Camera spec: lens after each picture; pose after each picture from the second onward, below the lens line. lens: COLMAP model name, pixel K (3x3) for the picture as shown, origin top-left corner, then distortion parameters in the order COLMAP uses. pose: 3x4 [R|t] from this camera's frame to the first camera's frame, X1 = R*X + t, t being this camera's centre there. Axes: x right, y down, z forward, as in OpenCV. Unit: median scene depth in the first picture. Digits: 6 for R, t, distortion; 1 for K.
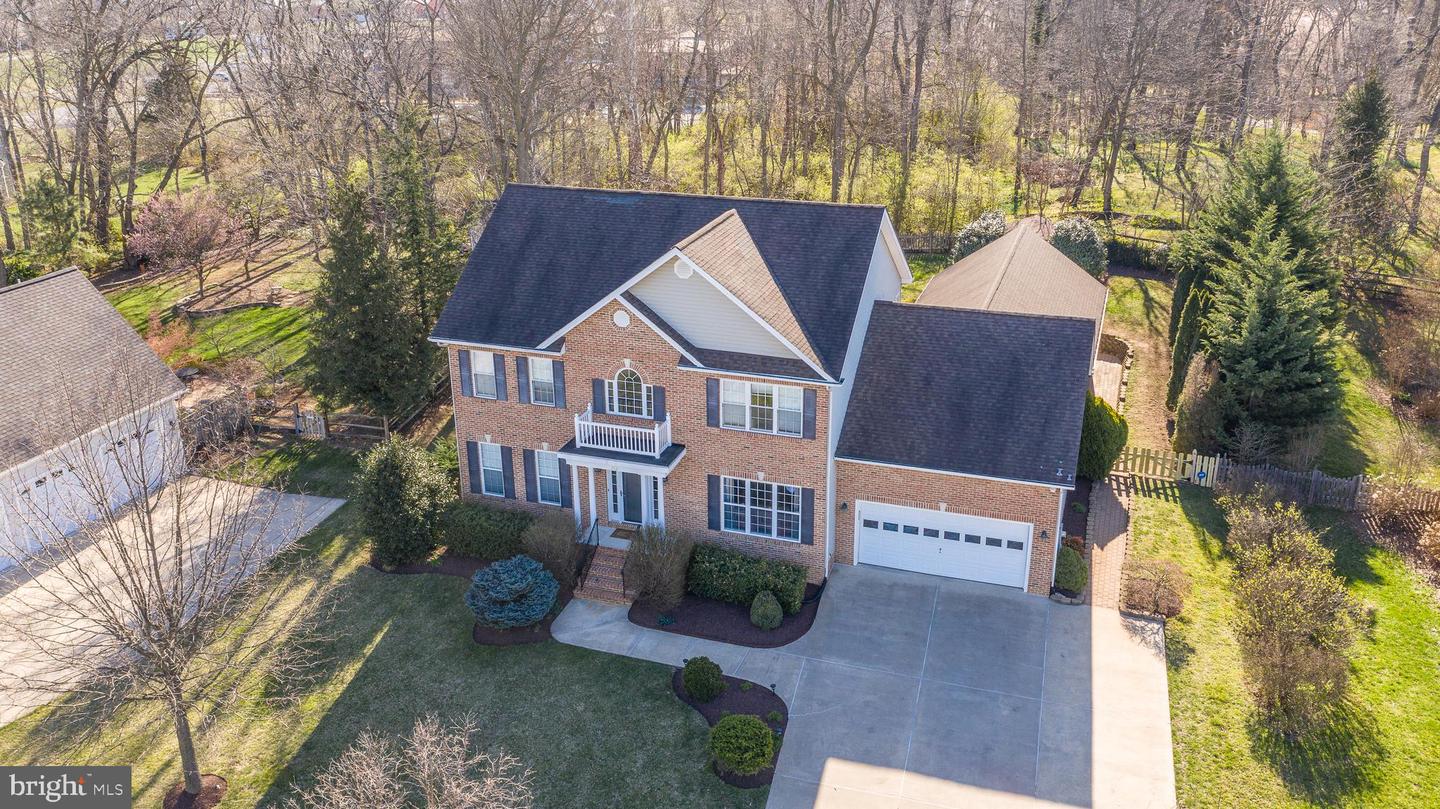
lens RADIAL K [[1147.0, 0, 714.1], [0, 1147.0, 402.3], [0, 0, 1]] dist [-0.001749, 0.003859]
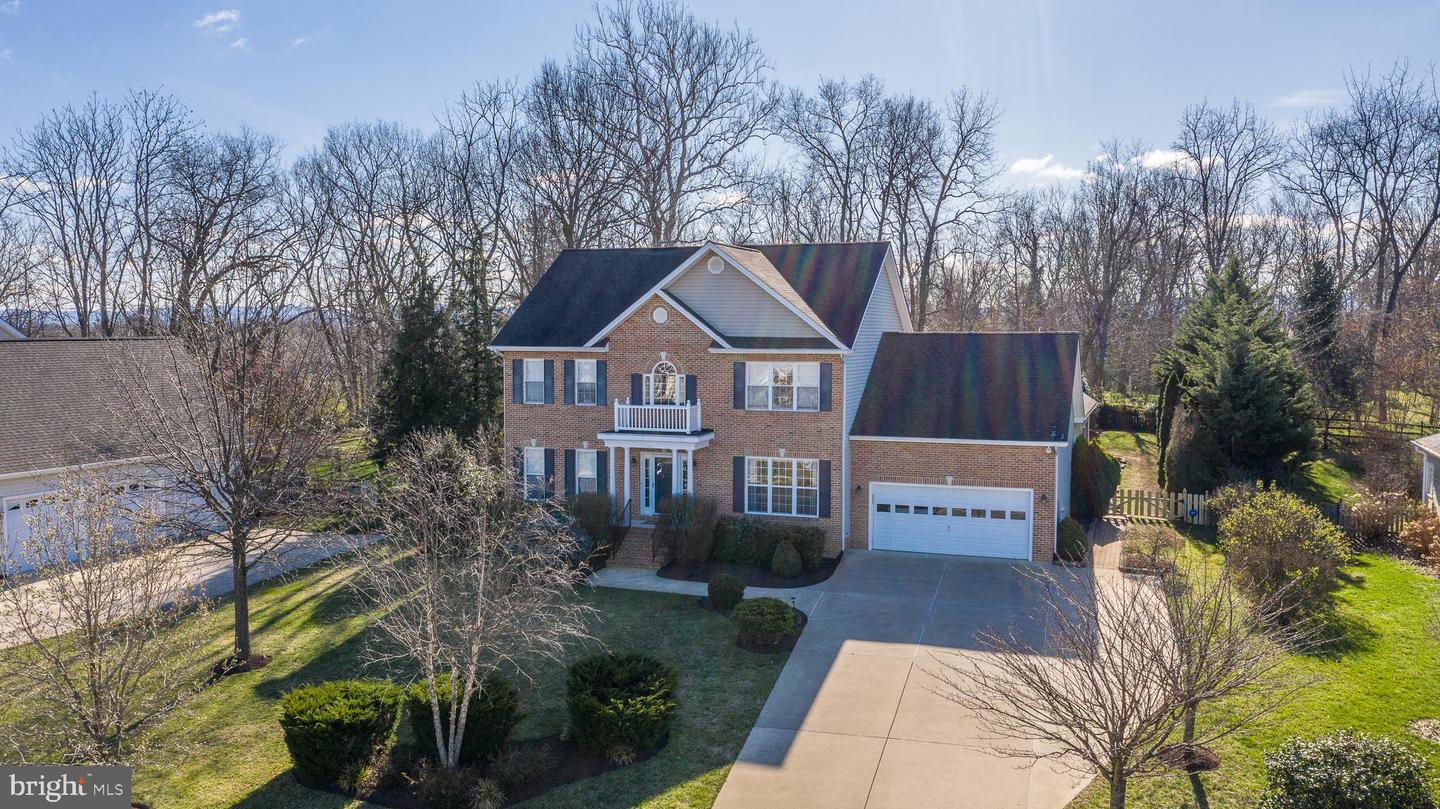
lens RADIAL K [[1121.9, 0, 722.0], [0, 1121.9, 433.1], [0, 0, 1]] dist [-0.001366, -0.001546]
pose [[0.999799, 0.014999, -0.013307, -0.002473], [-0.018198, 0.957426, -0.288105, 0.351533], [0.008419, 0.288289, 0.957506, -0.032515]]
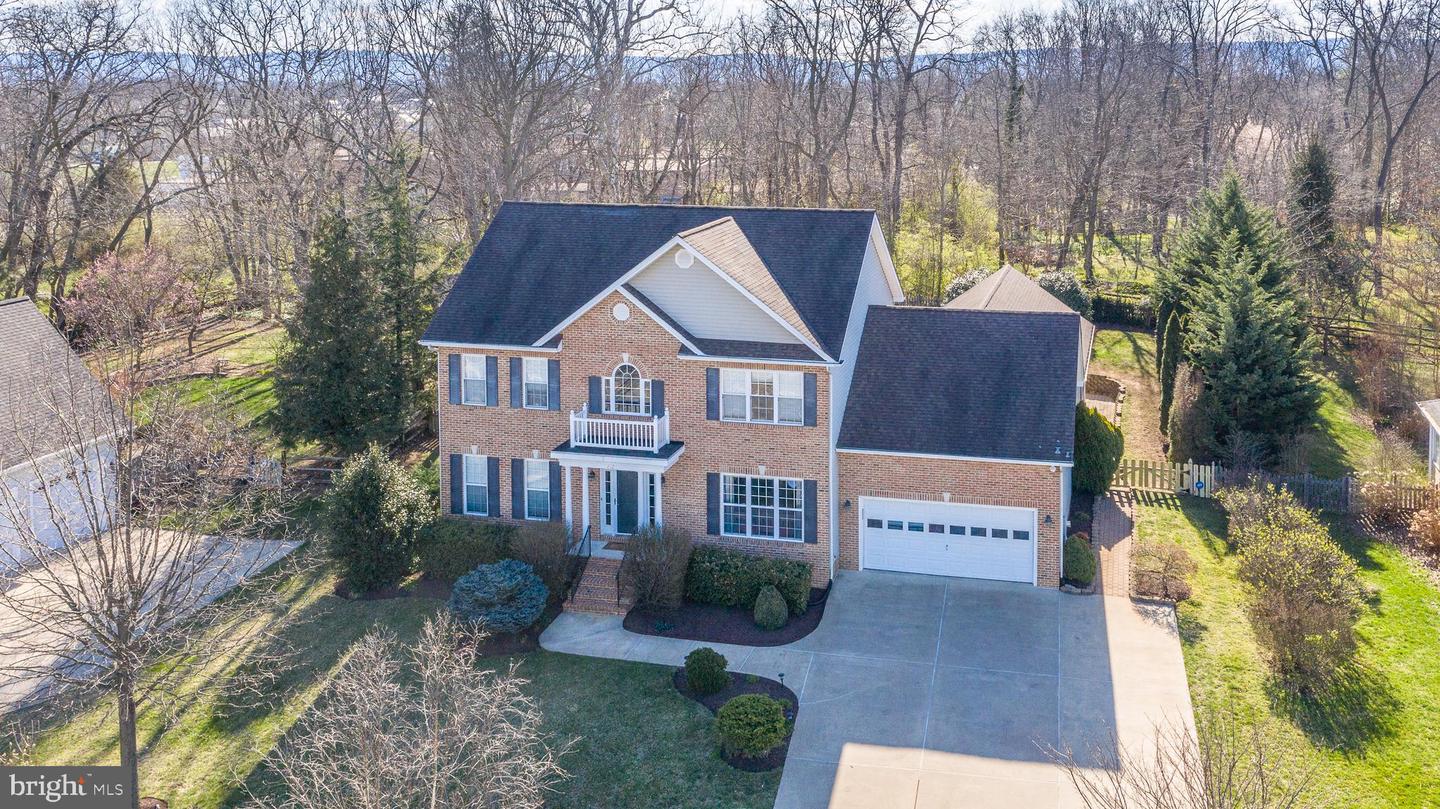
lens RADIAL K [[1251.6, 0, 819.0], [0, 1251.6, 178.6], [0, 0, 1]] dist [-0.001007, 0.000125]
pose [[0.994157, 0.002931, 0.107902, -0.026471], [0.029790, 0.953360, -0.300362, 0.147235], [-0.103750, 0.301822, 0.947702, -0.091093]]
